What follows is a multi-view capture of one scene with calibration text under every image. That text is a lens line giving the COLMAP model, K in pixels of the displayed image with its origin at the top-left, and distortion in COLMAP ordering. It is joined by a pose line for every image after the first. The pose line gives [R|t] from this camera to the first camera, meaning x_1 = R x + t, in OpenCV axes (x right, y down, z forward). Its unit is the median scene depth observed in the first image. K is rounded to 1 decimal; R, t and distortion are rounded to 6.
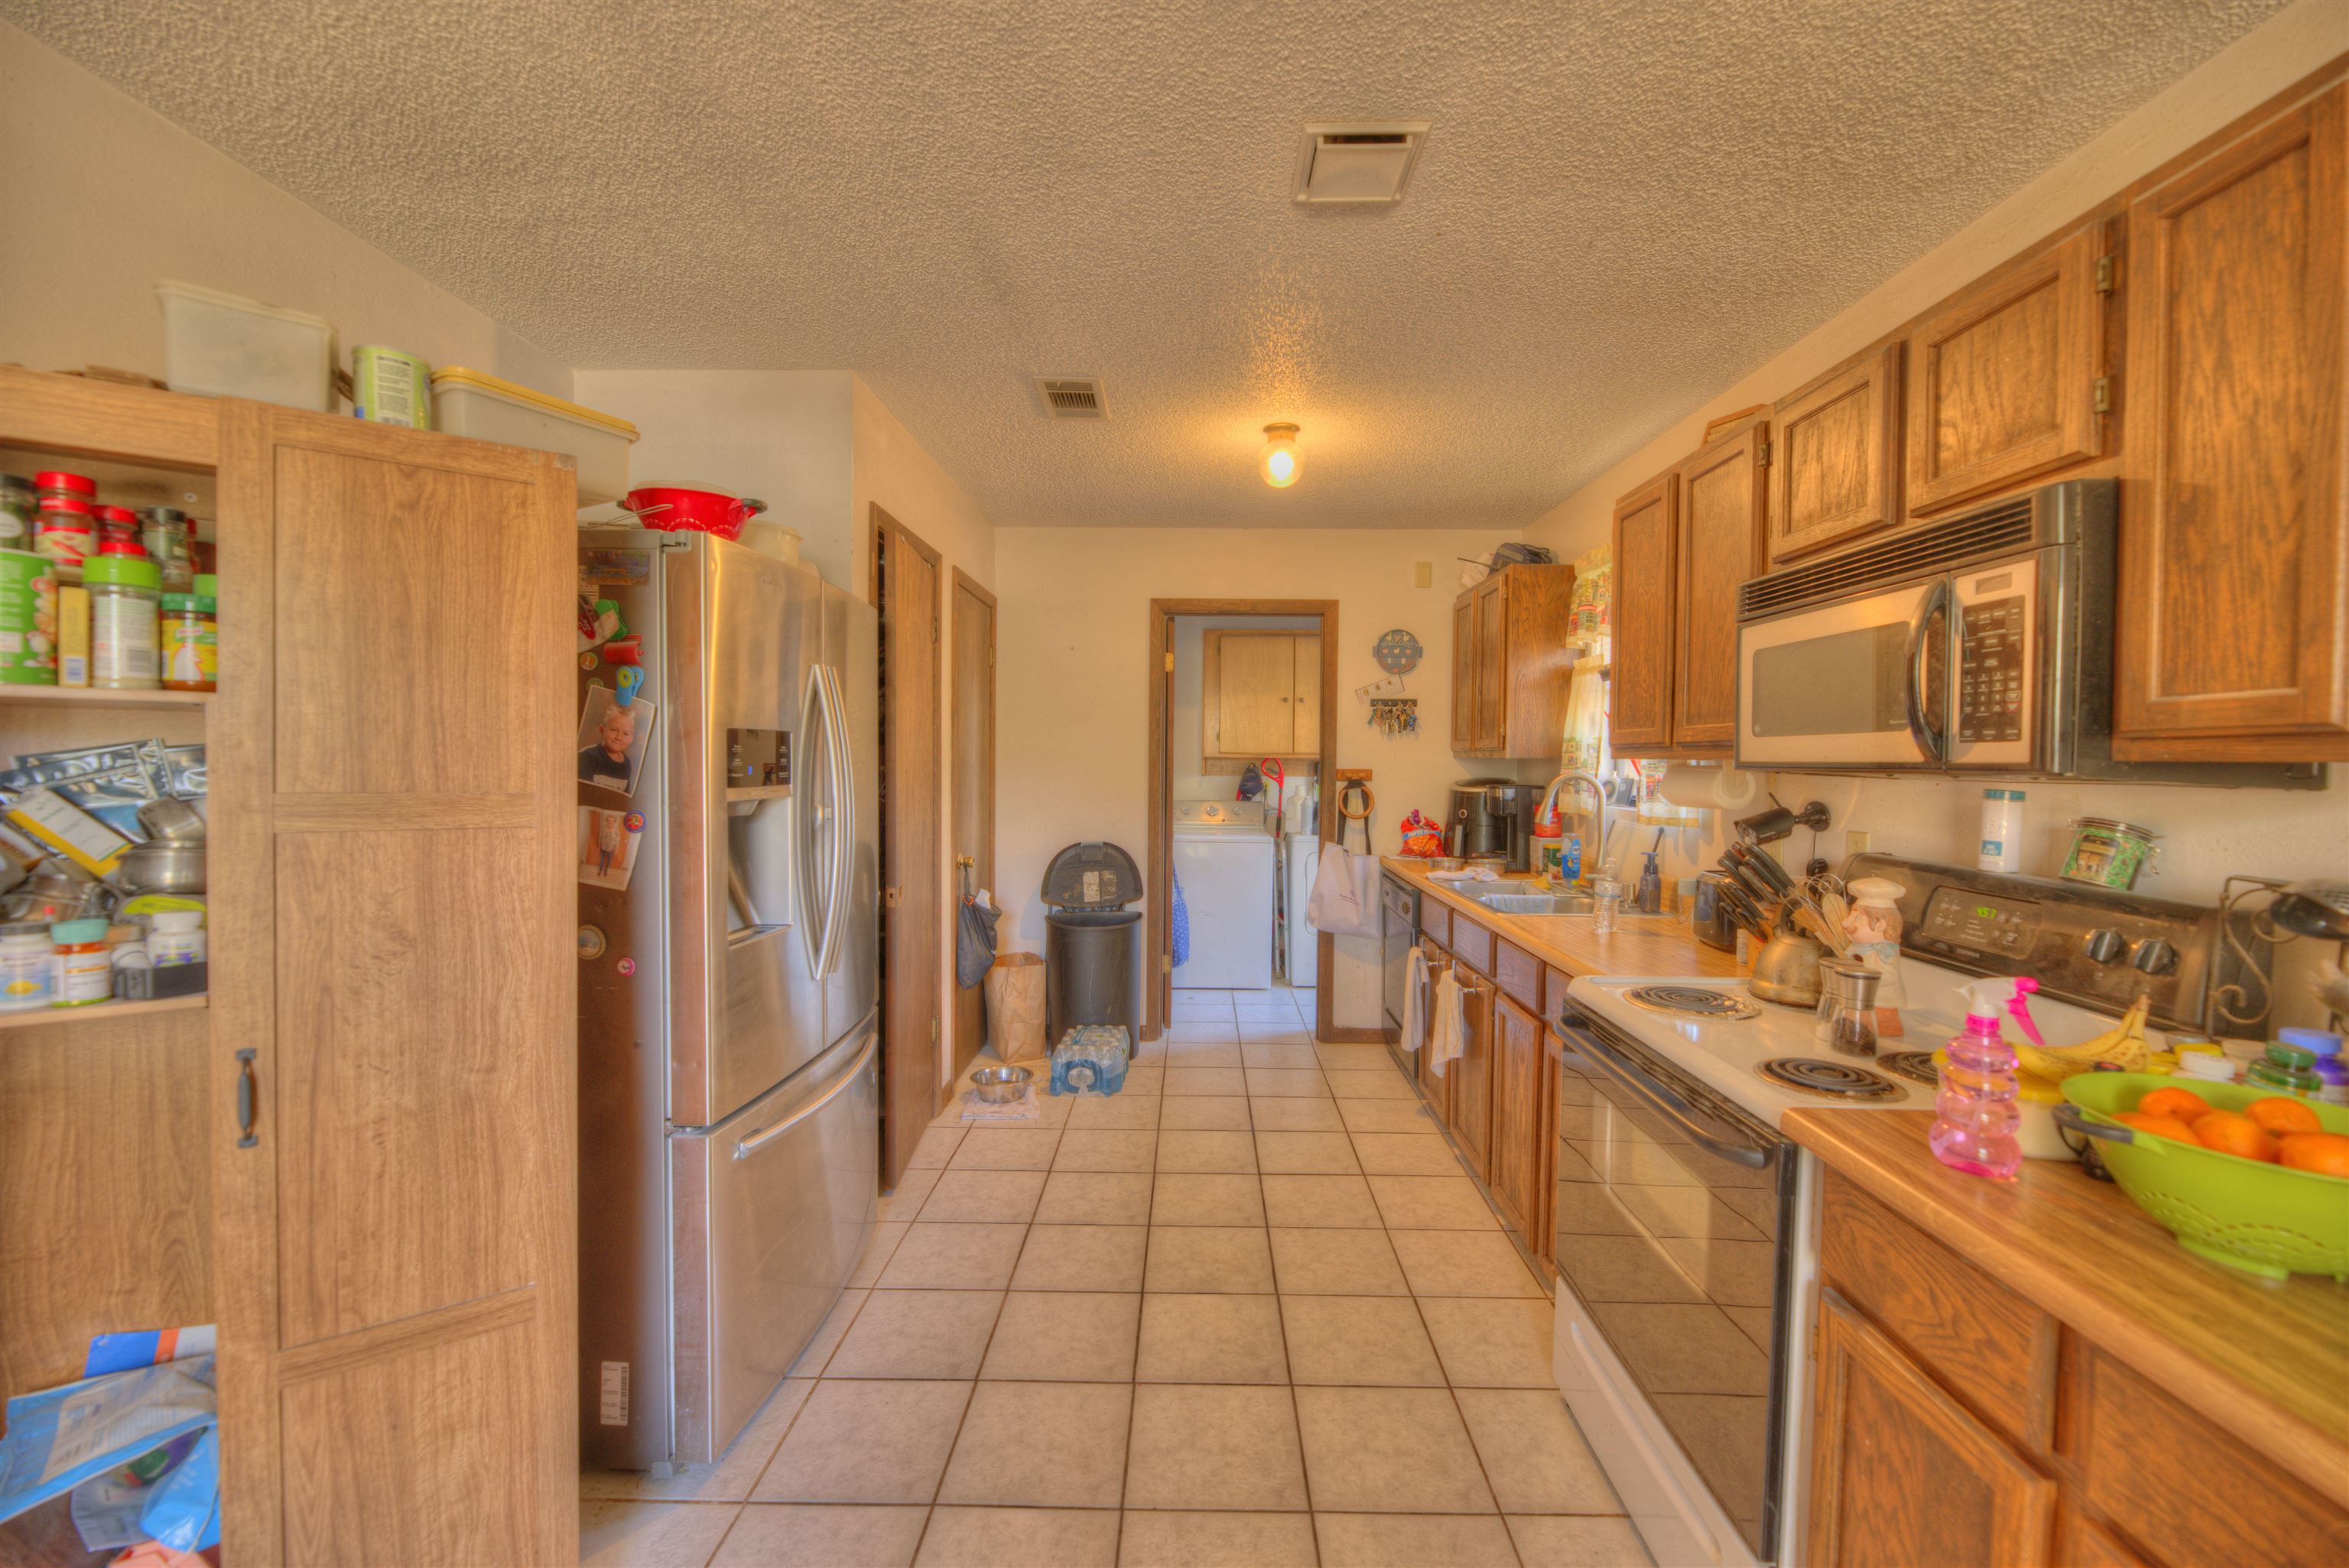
lens RADIAL K [[941.5, 0, 1177.9], [0, 941.5, 786.7], [0, 0, 1]] dist [-0.000075, -0.001396]
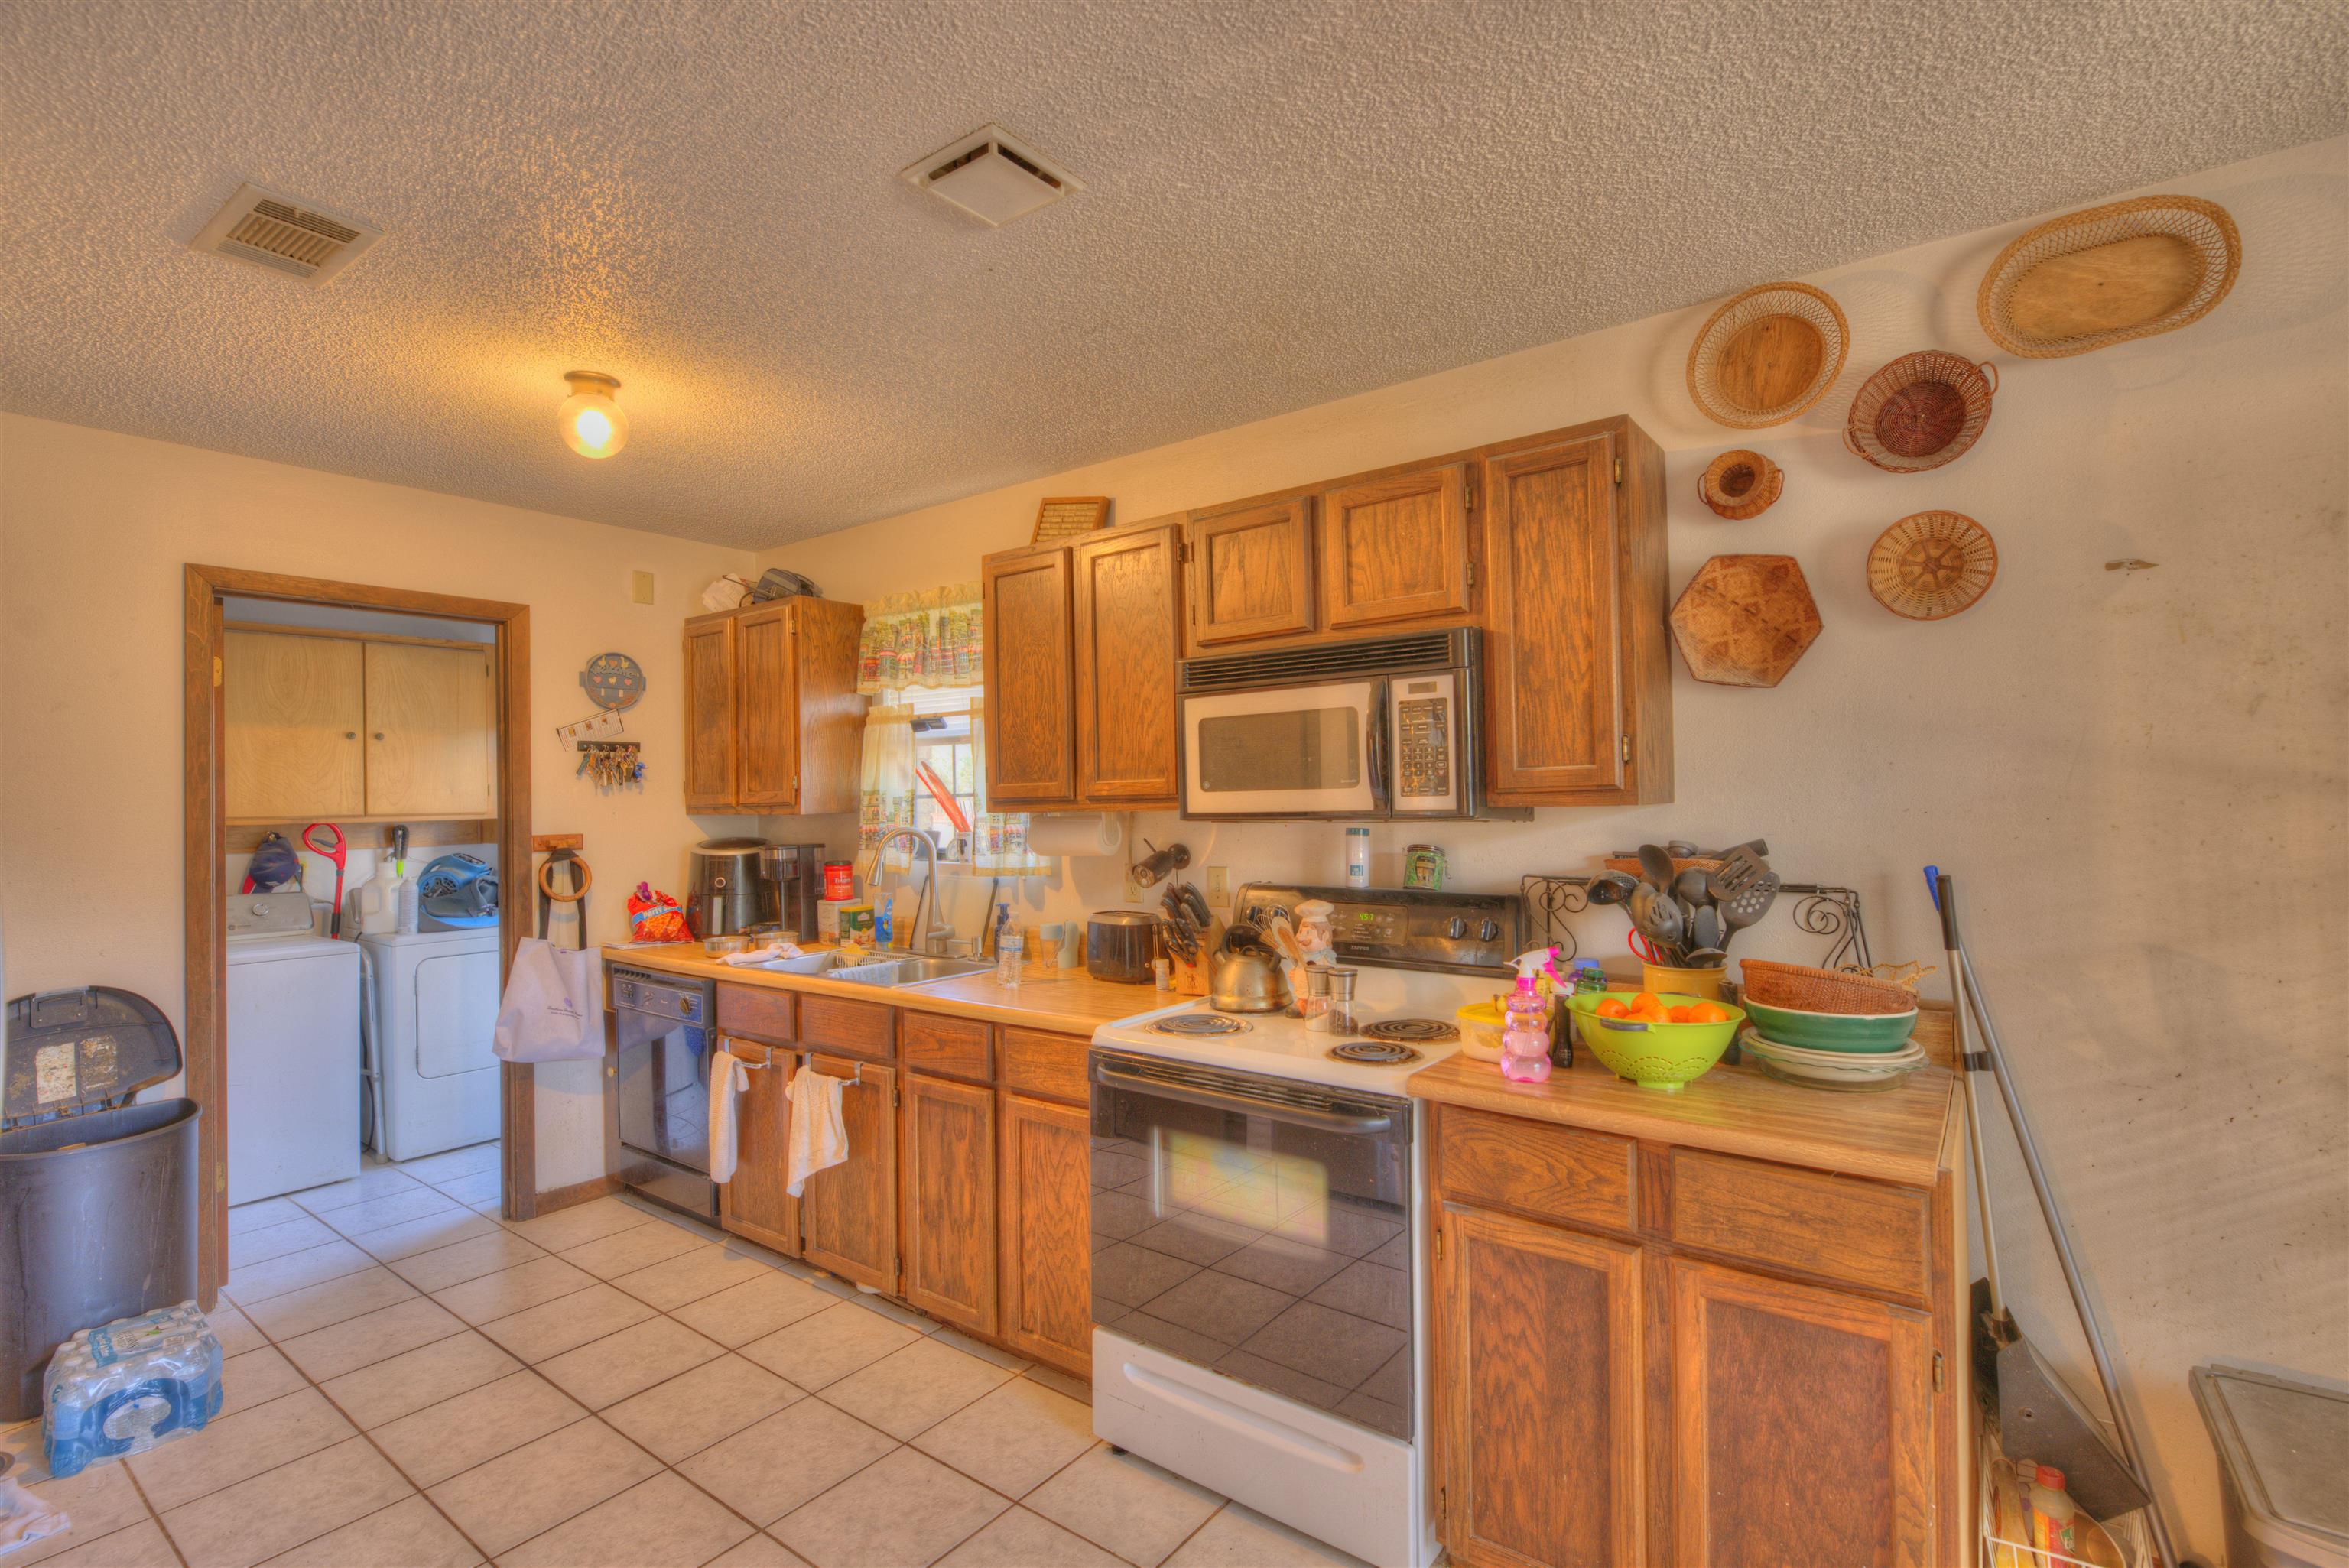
lens RADIAL K [[1090.9, 0, 1179.3], [0, 1090.9, 789.3], [0, 0, 1]] dist [0.009505, -0.002442]
pose [[0.590663, -0.011334, 0.806839, -0.318294], [0.048431, 0.998597, -0.021428, -0.017733], [-0.805464, 0.051733, 0.590383, 0.138538]]
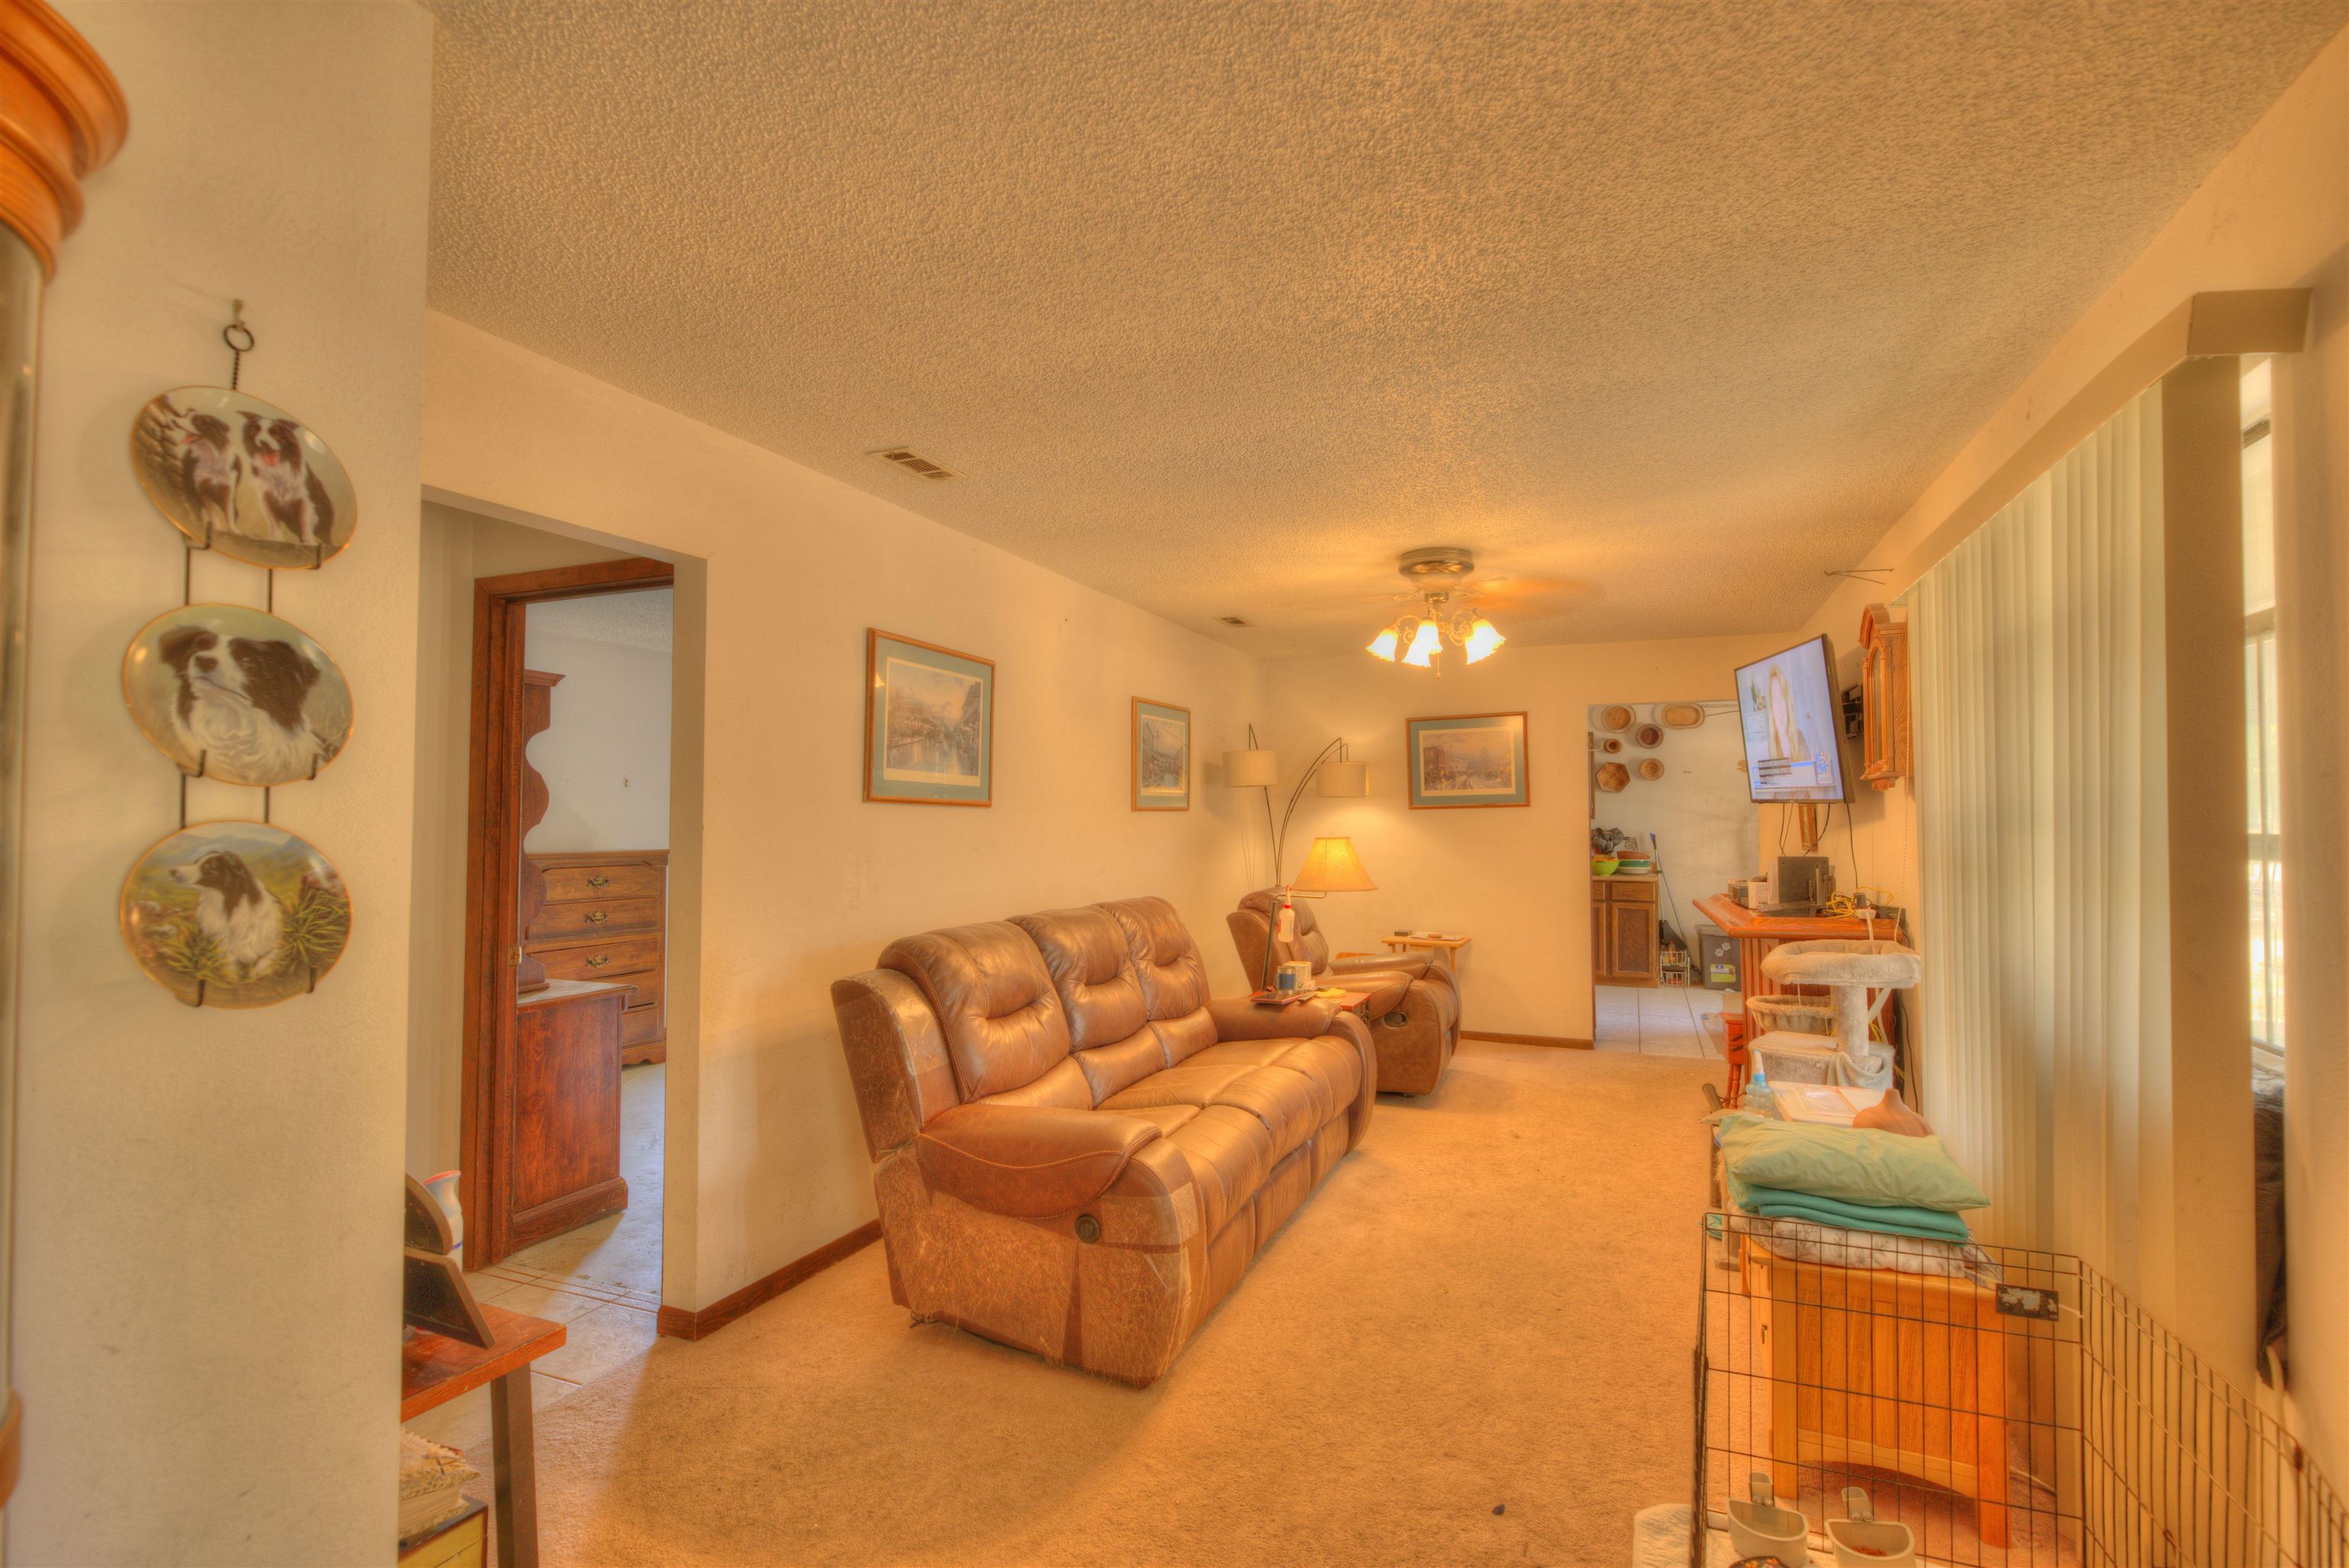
lens RADIAL K [[1090.9, 0, 1176.3], [0, 1090.9, 788.4], [0, 0, 1]] dist [0.009505, -0.002442]
pose [[0.377074, 0.013564, 0.926084, -2.740526], [0.032480, 0.999084, -0.027858, -0.046417], [-0.925613, 0.040584, 0.376288, 0.234037]]
